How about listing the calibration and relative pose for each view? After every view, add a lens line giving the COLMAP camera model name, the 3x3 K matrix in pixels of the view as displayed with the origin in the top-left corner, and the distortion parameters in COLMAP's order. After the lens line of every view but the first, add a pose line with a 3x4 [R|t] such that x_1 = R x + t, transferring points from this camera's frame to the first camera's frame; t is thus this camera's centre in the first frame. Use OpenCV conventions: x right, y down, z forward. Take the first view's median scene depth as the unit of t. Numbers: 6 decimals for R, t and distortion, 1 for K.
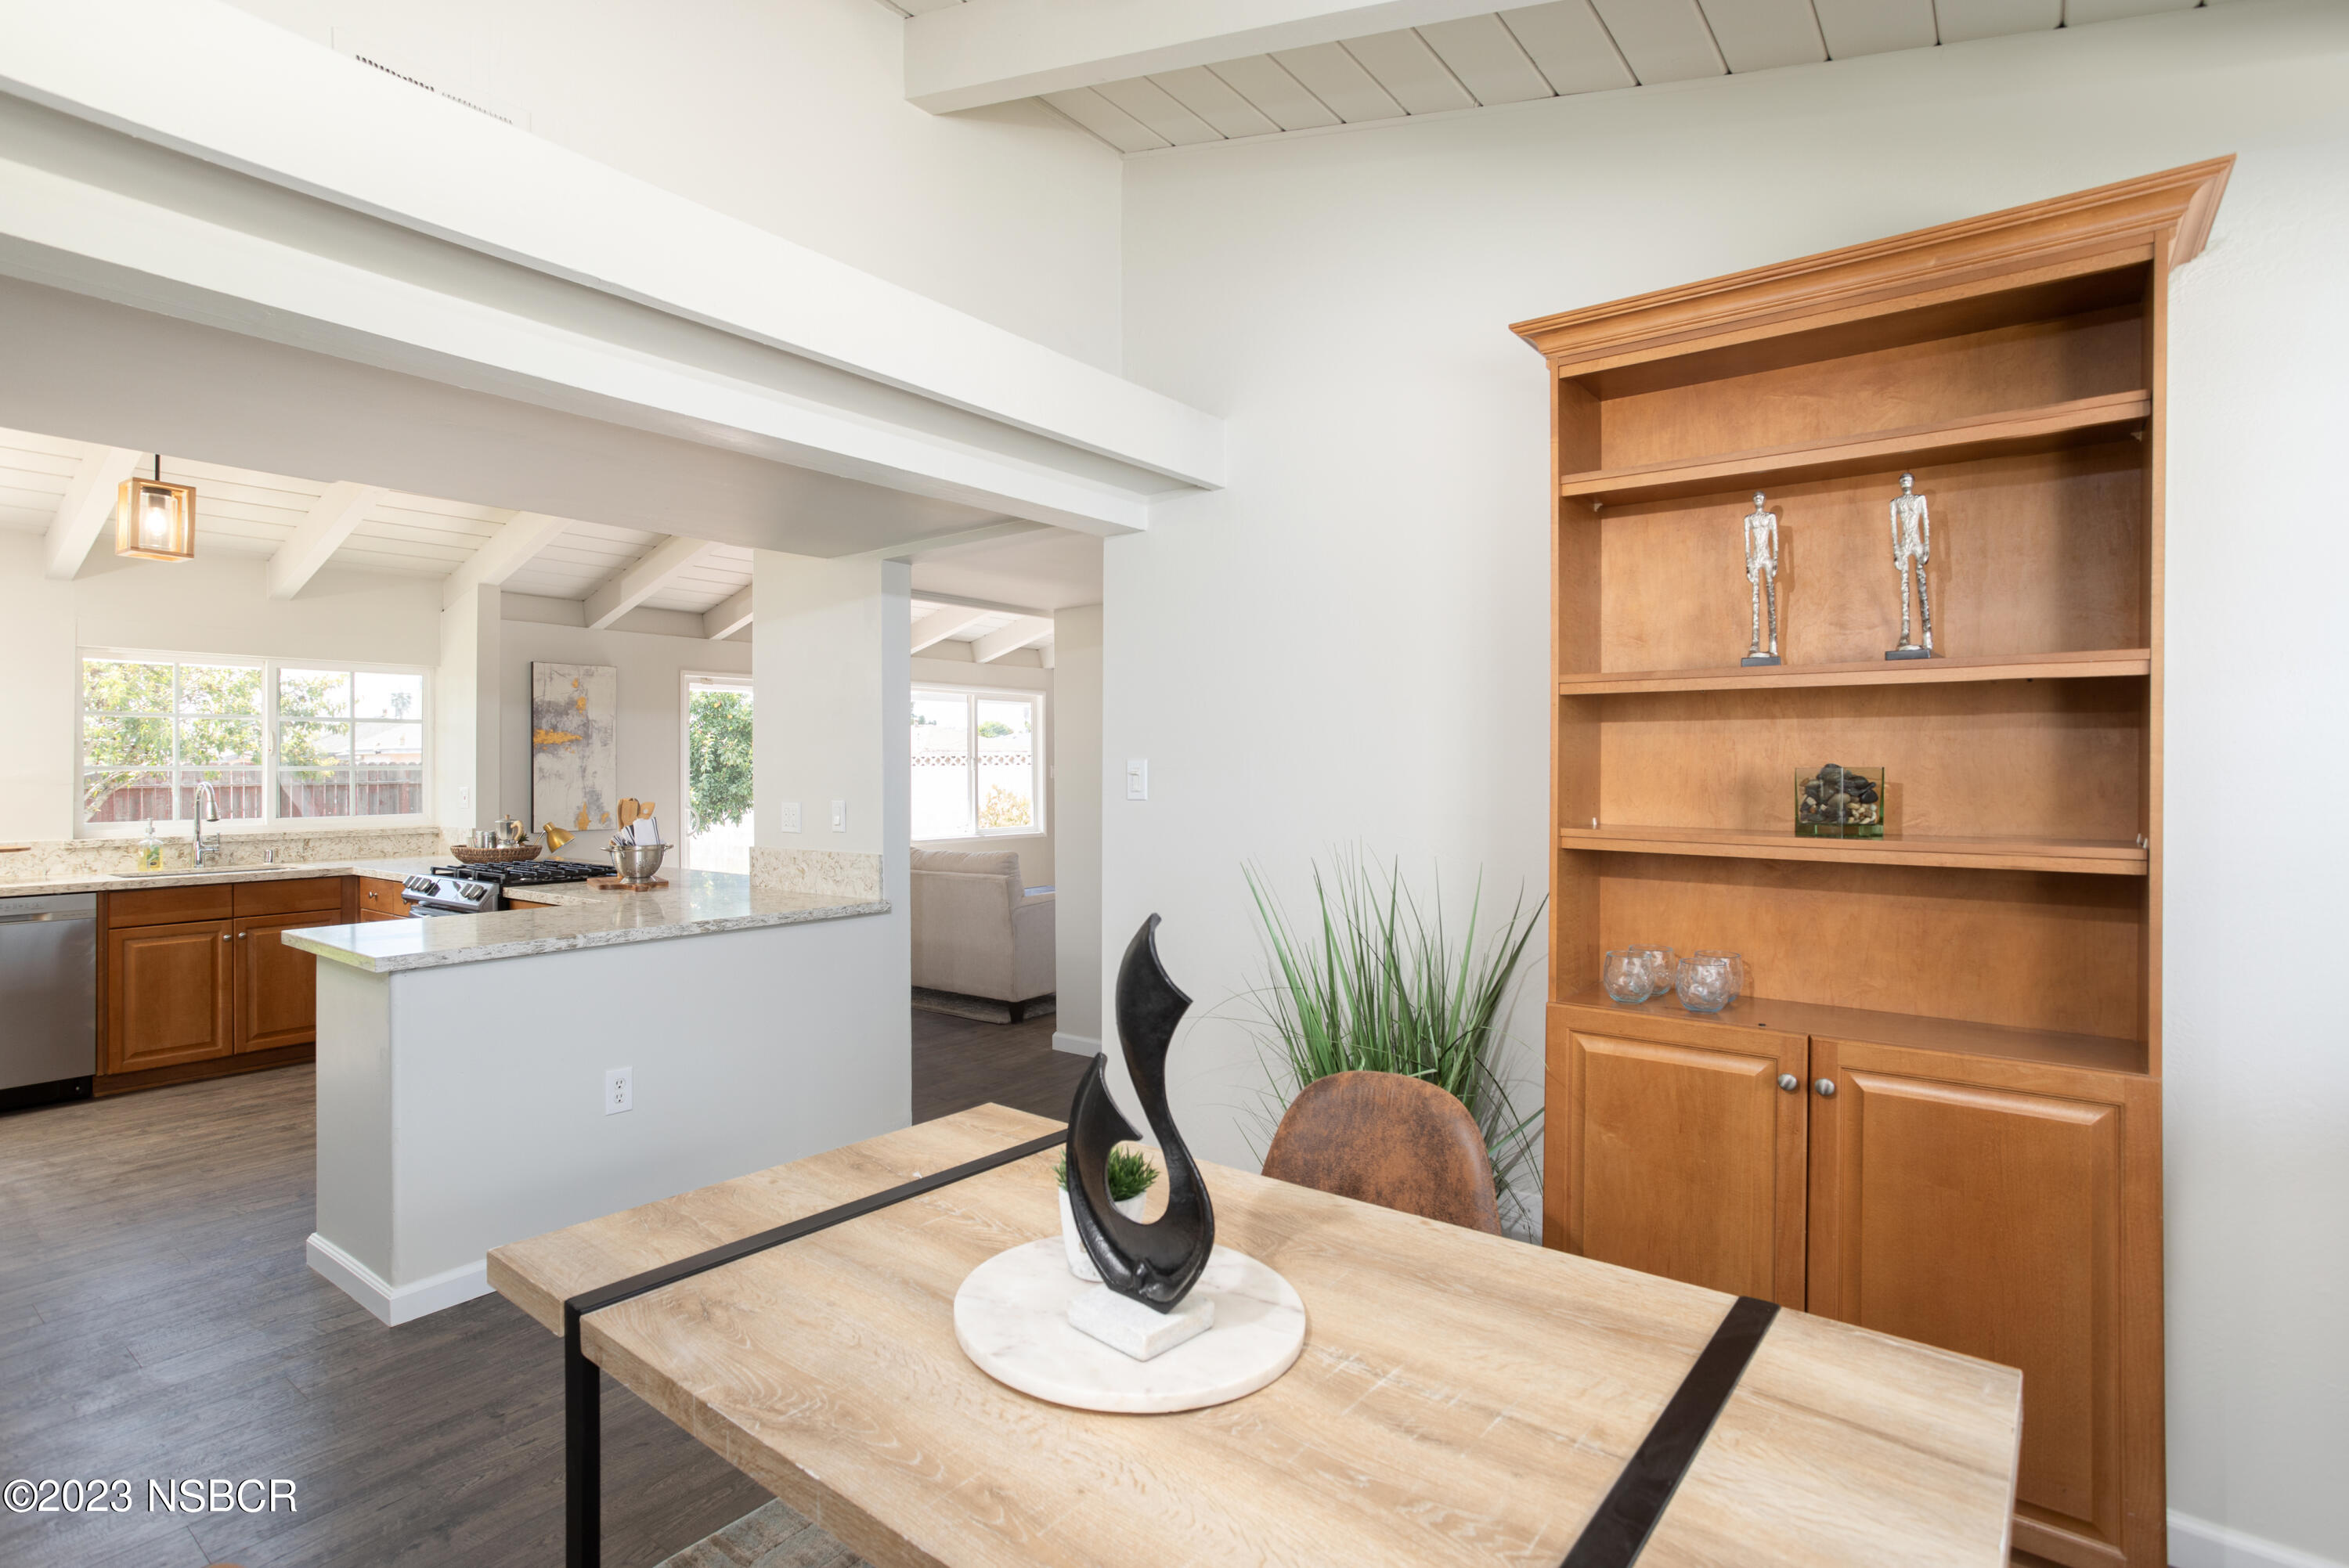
lens RADIAL K [[1167.4, 0, 1138.2], [0, 1167.4, 771.1], [0, 0, 1]] dist [-0.048572, 0.029623]
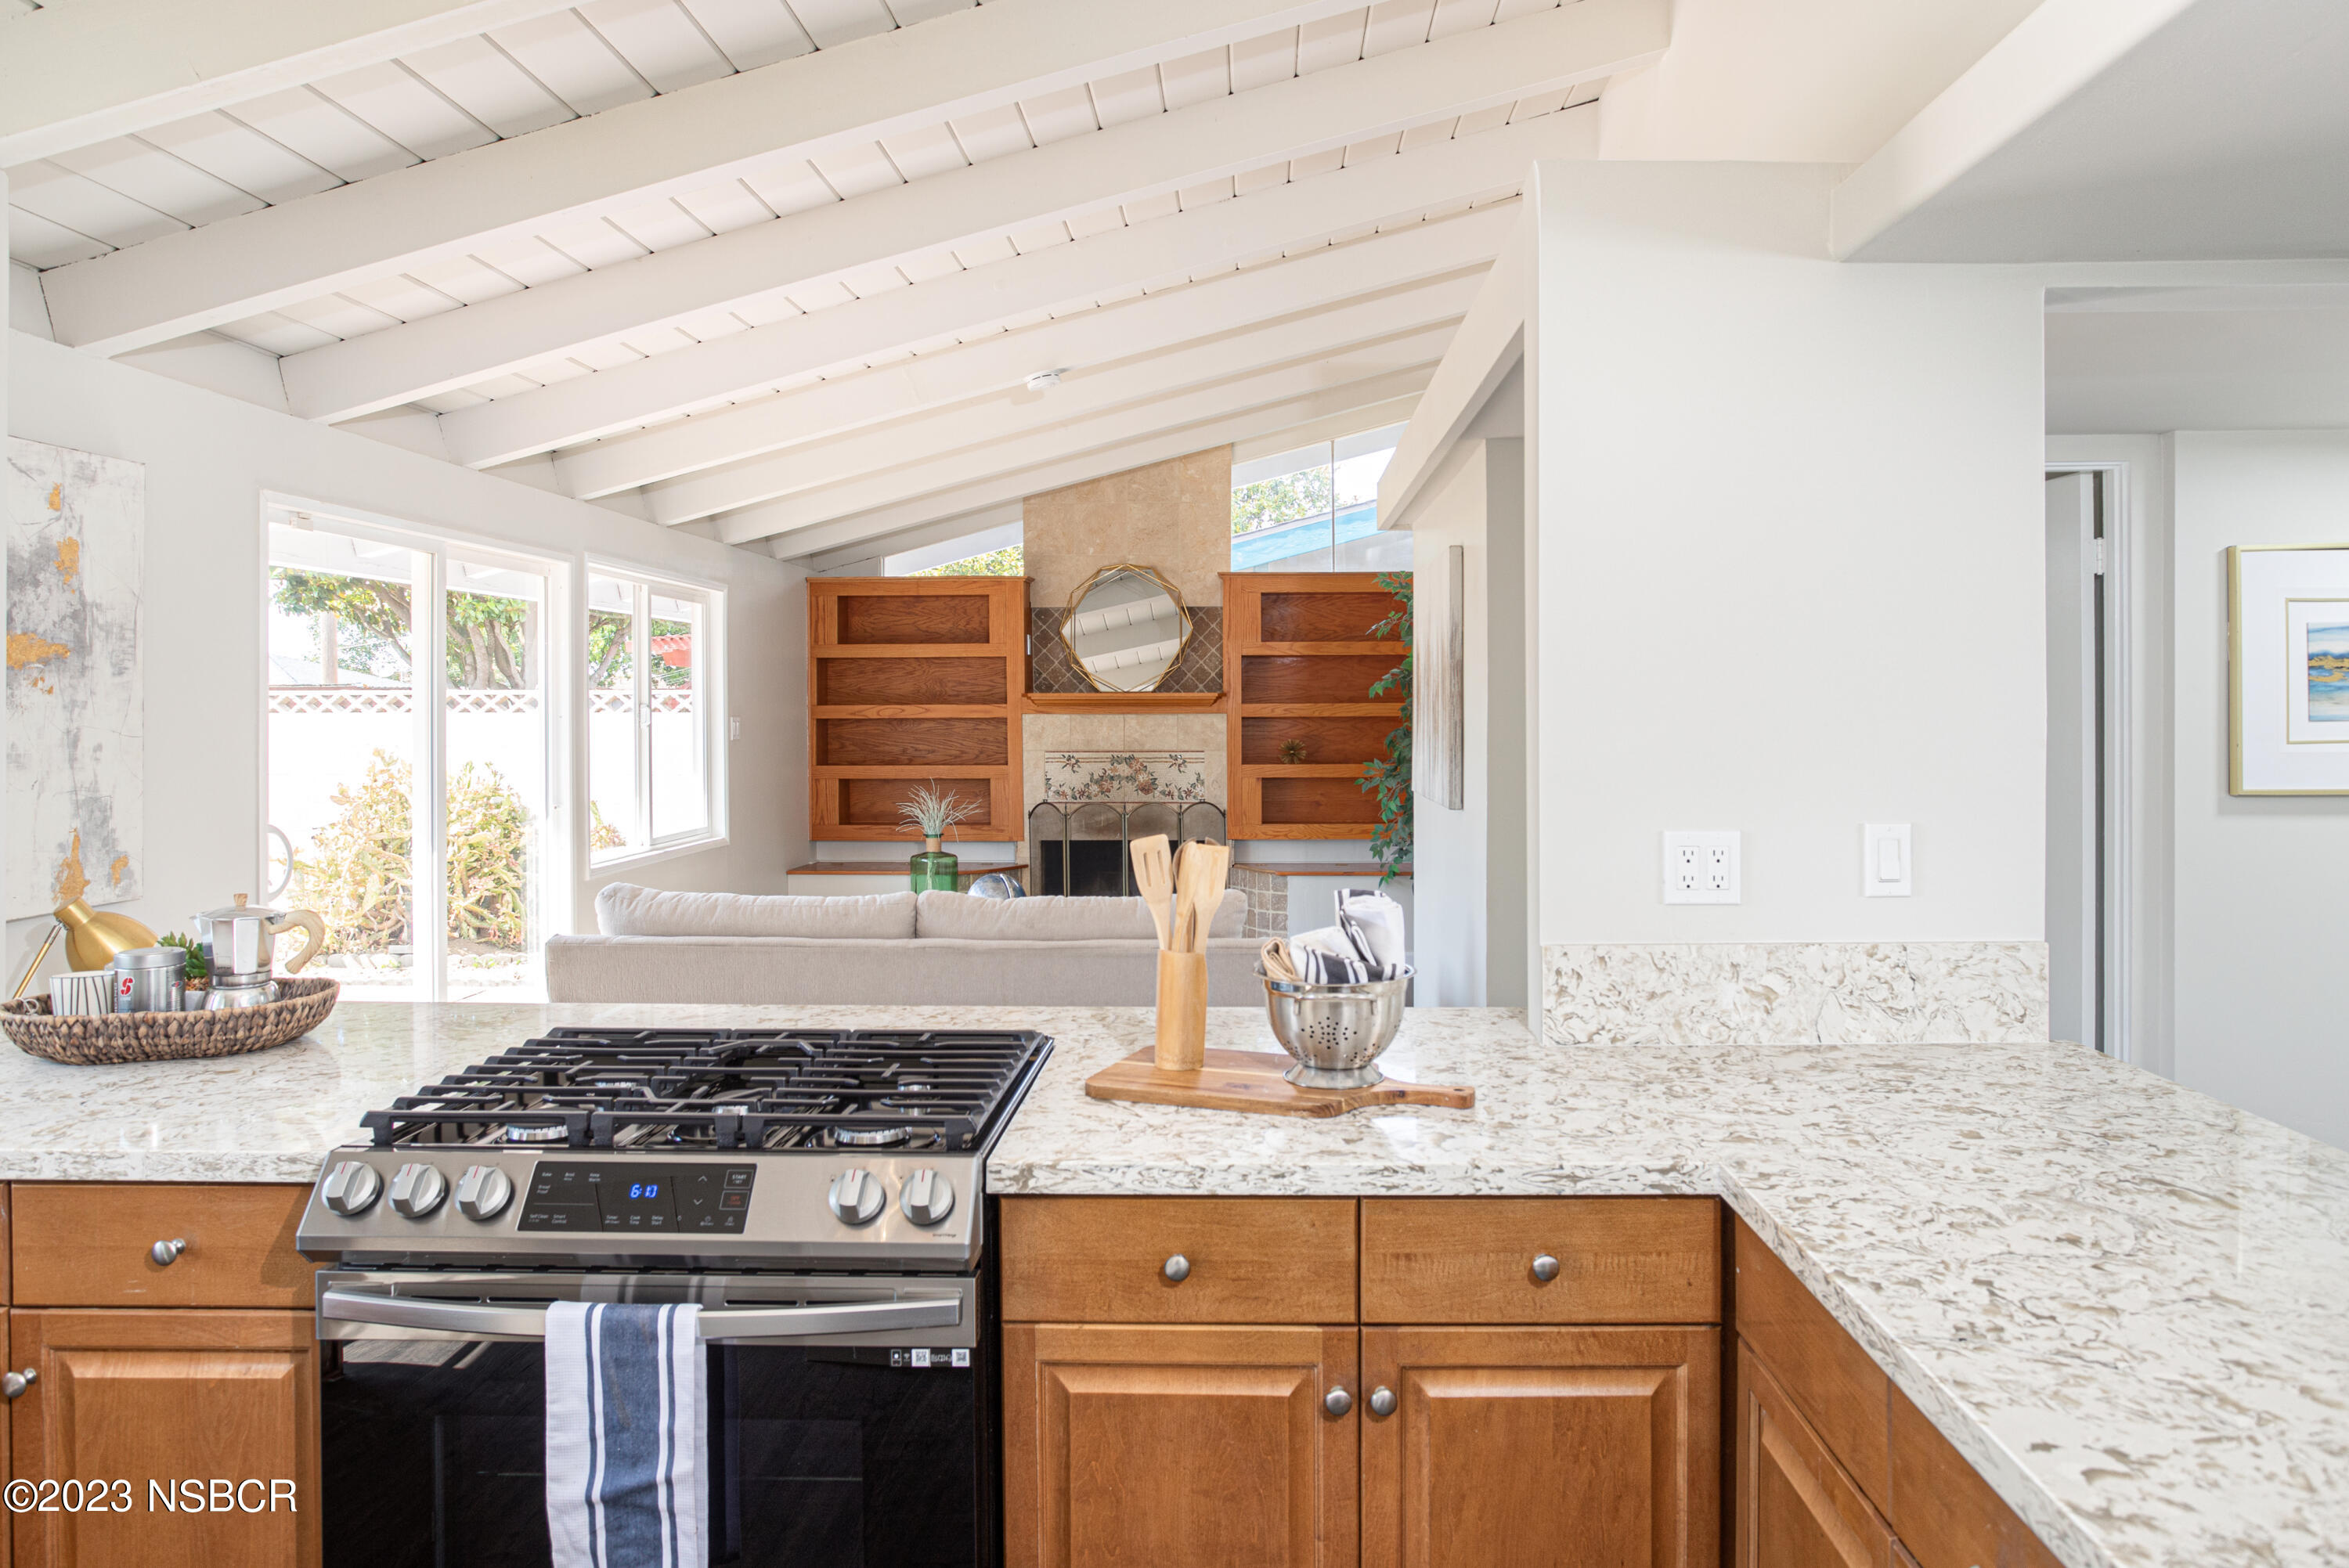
lens RADIAL K [[1528.9, 0, 1179.6], [0, 1528.9, 701.0], [0, 0, 1]] dist [-0.055666, 0.044277]
pose [[0.807863, 0.002609, 0.589364, -0.590730], [0.001791, 0.999975, -0.006882, -0.011718], [-0.589367, 0.006616, 0.807838, 0.519680]]
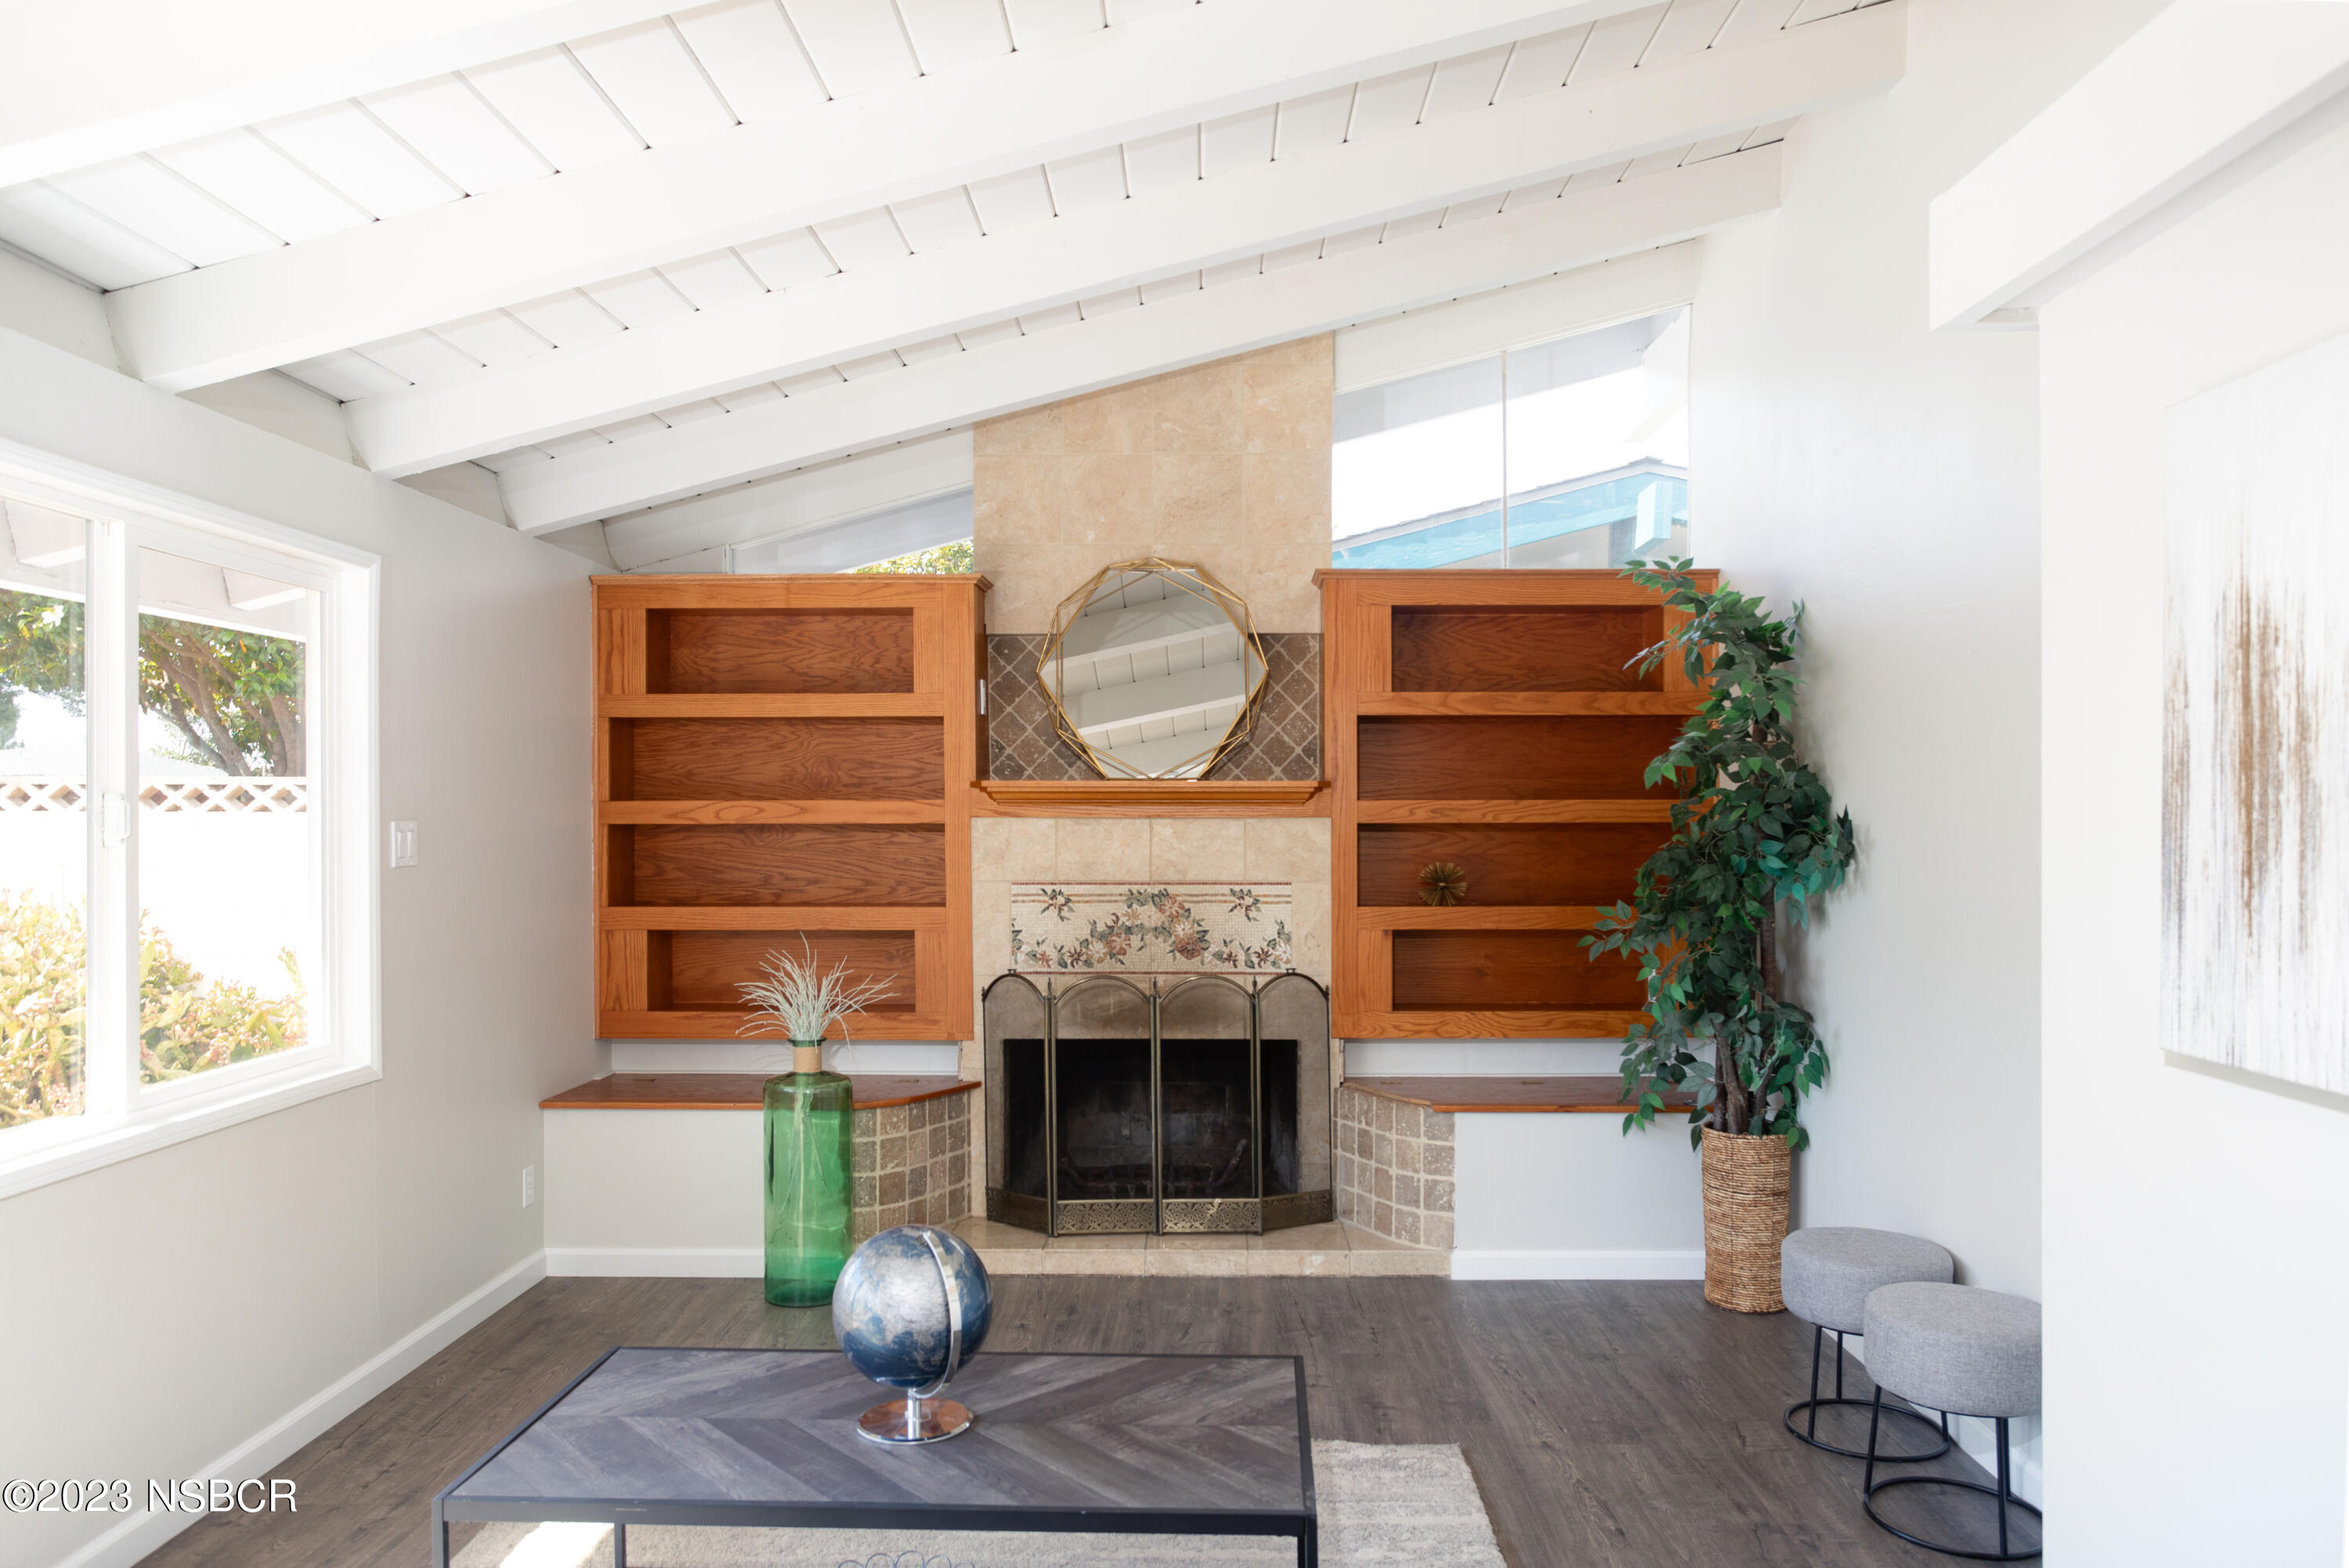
lens RADIAL K [[1582.9, 0, 1169.3], [0, 1582.9, 798.2], [0, 0, 1]] dist [-0.061789, 0.000140]
pose [[0.792250, 0.005517, 0.610172, -0.273422], [-0.000504, 0.999965, -0.008386, -0.012675], [-0.610197, 0.006337, 0.792225, 1.071343]]
